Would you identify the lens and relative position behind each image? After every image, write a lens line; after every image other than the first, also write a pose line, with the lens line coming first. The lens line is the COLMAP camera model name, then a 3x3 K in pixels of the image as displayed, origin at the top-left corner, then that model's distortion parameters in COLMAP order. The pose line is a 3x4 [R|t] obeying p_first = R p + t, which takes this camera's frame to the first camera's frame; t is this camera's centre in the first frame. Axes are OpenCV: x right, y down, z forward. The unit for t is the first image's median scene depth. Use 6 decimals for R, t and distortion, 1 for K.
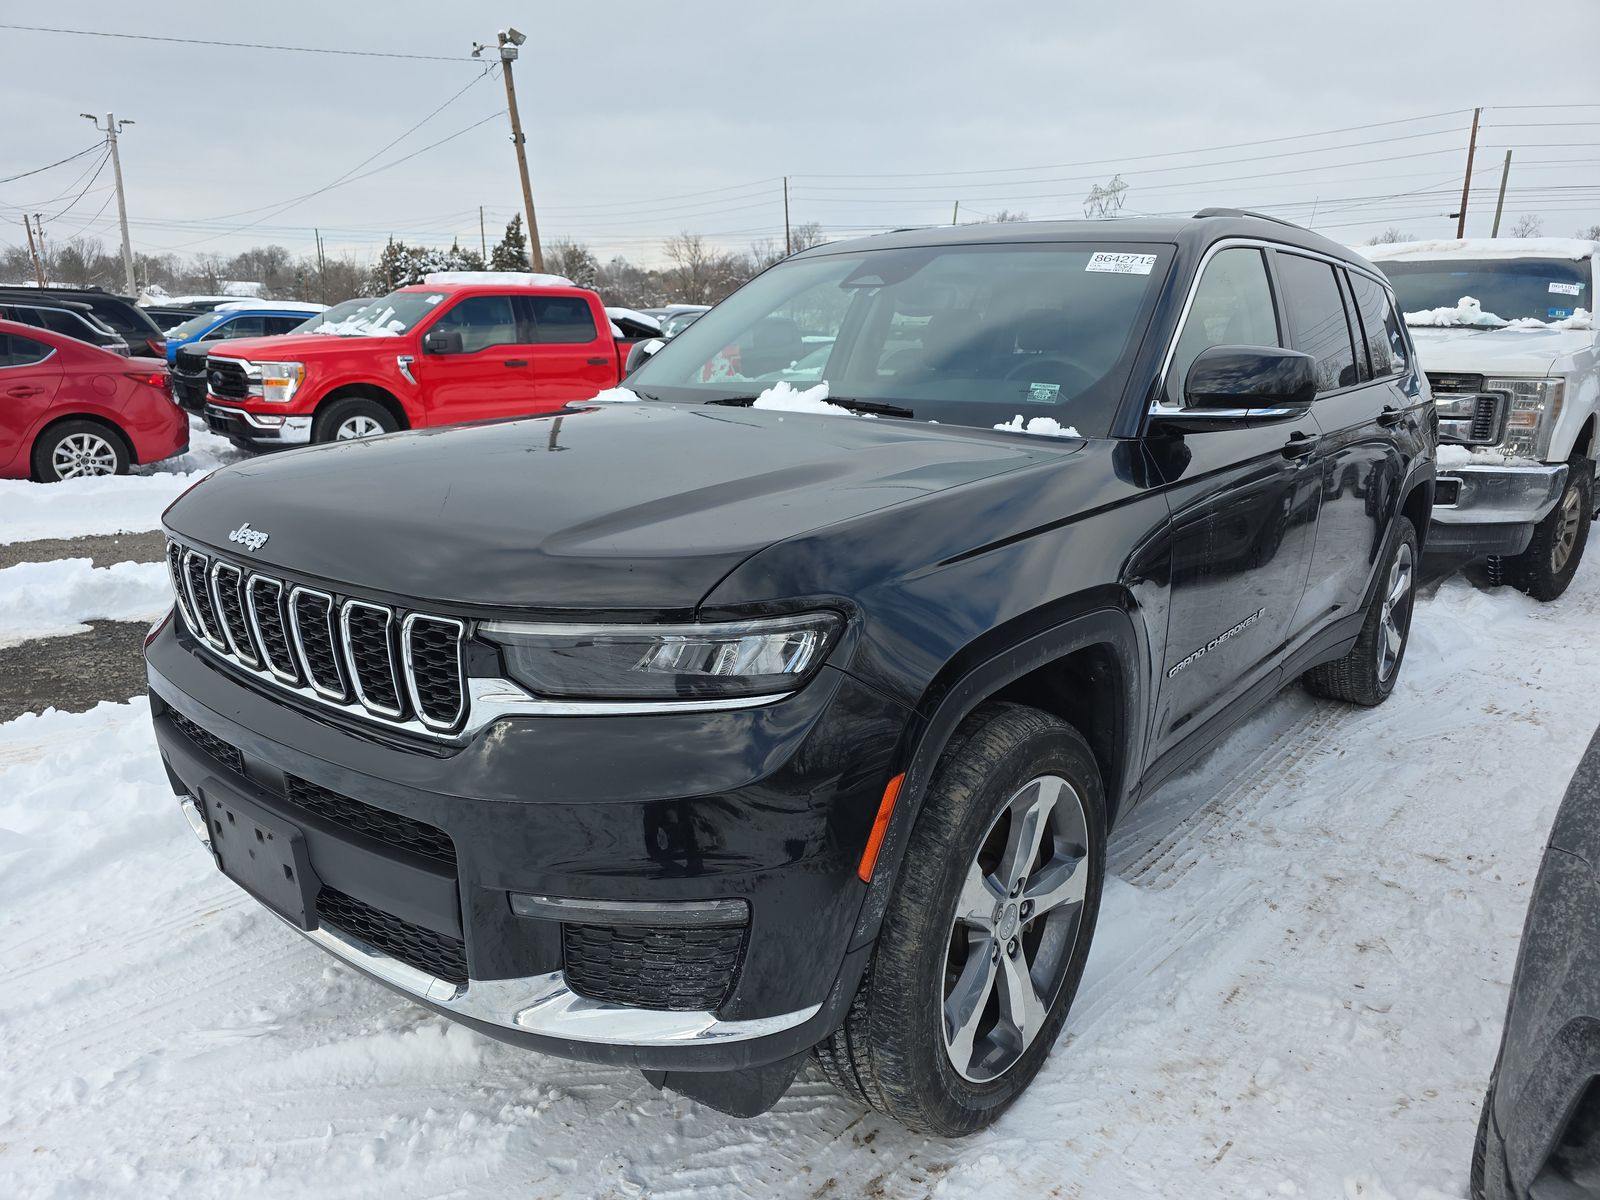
lens RADIAL K [[1076.2, 0, 797.7], [0, 1076.2, 601.5], [0, 0, 1]] dist [0.054187, -0.042426]
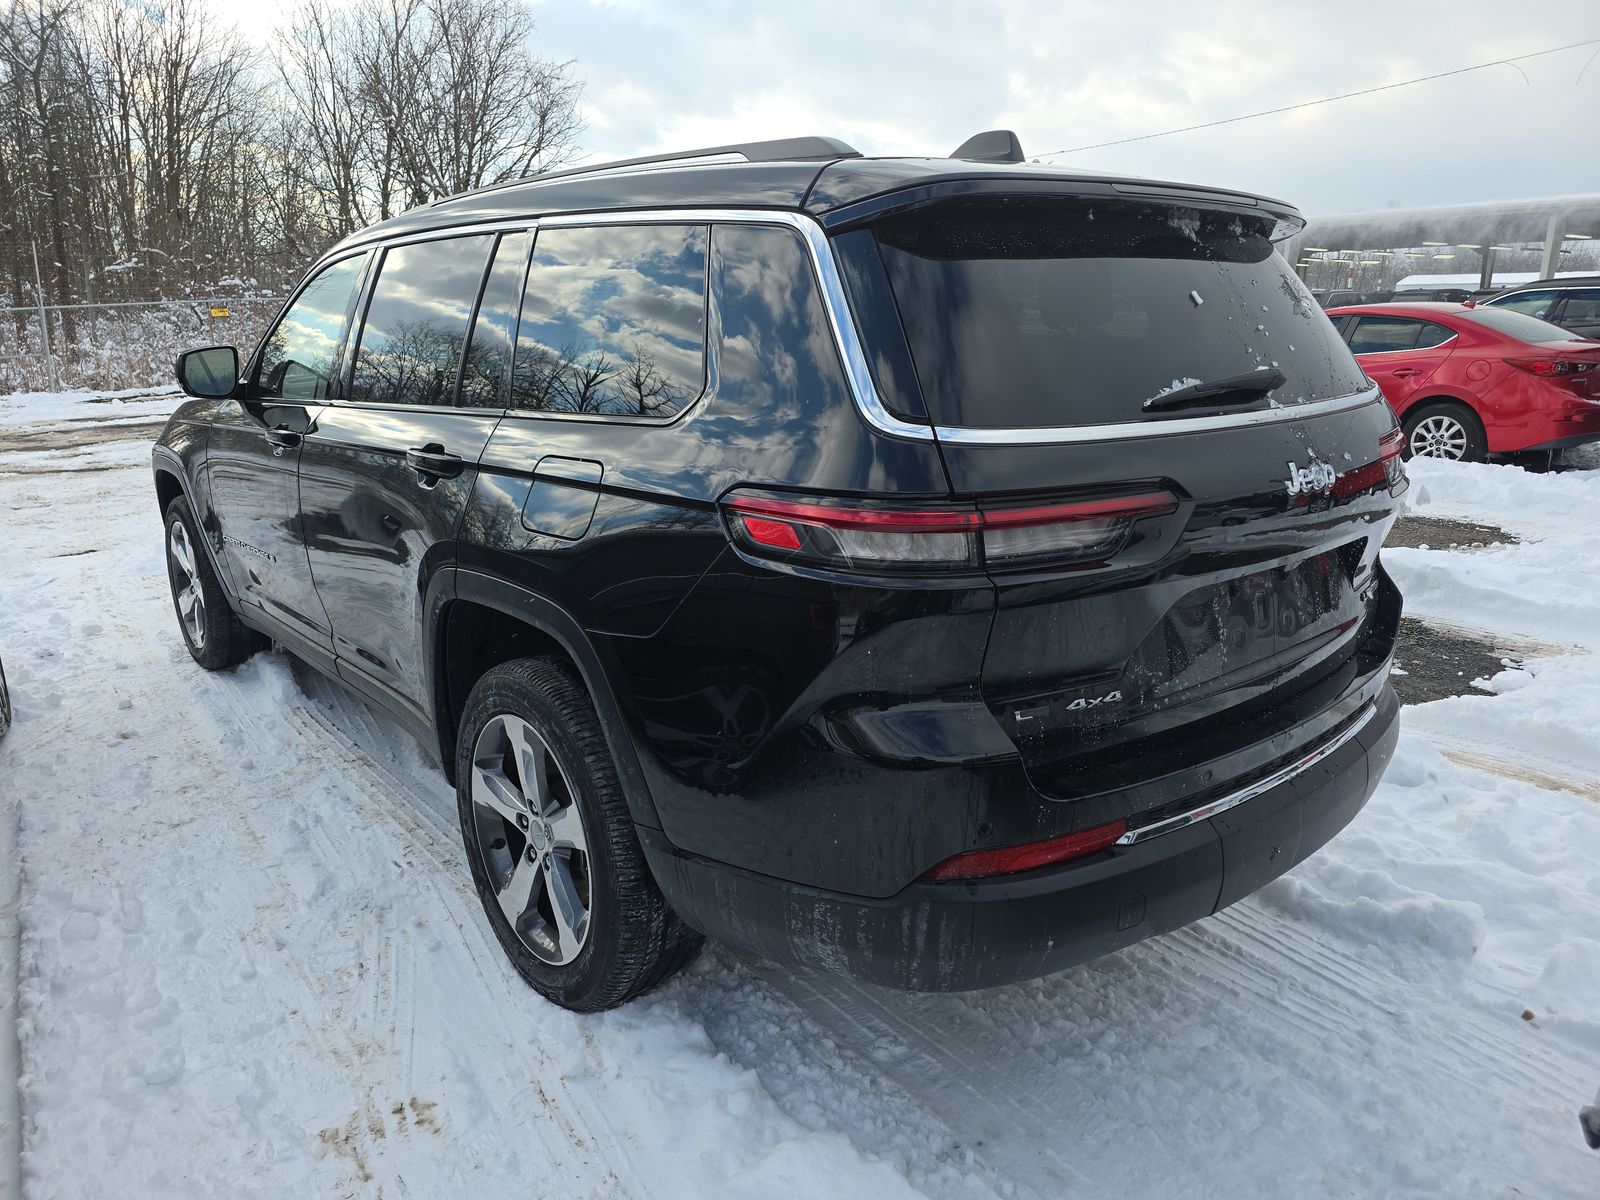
lens RADIAL K [[1076.2, 0, 798.1], [0, 1076.2, 602.9], [0, 0, 1]] dist [0.054187, -0.042426]
pose [[-0.798046, 0.122295, -0.590057, 0.475634], [-0.119713, 0.927497, 0.354144, -0.285145], [0.590586, 0.353261, -0.725545, 1.463776]]
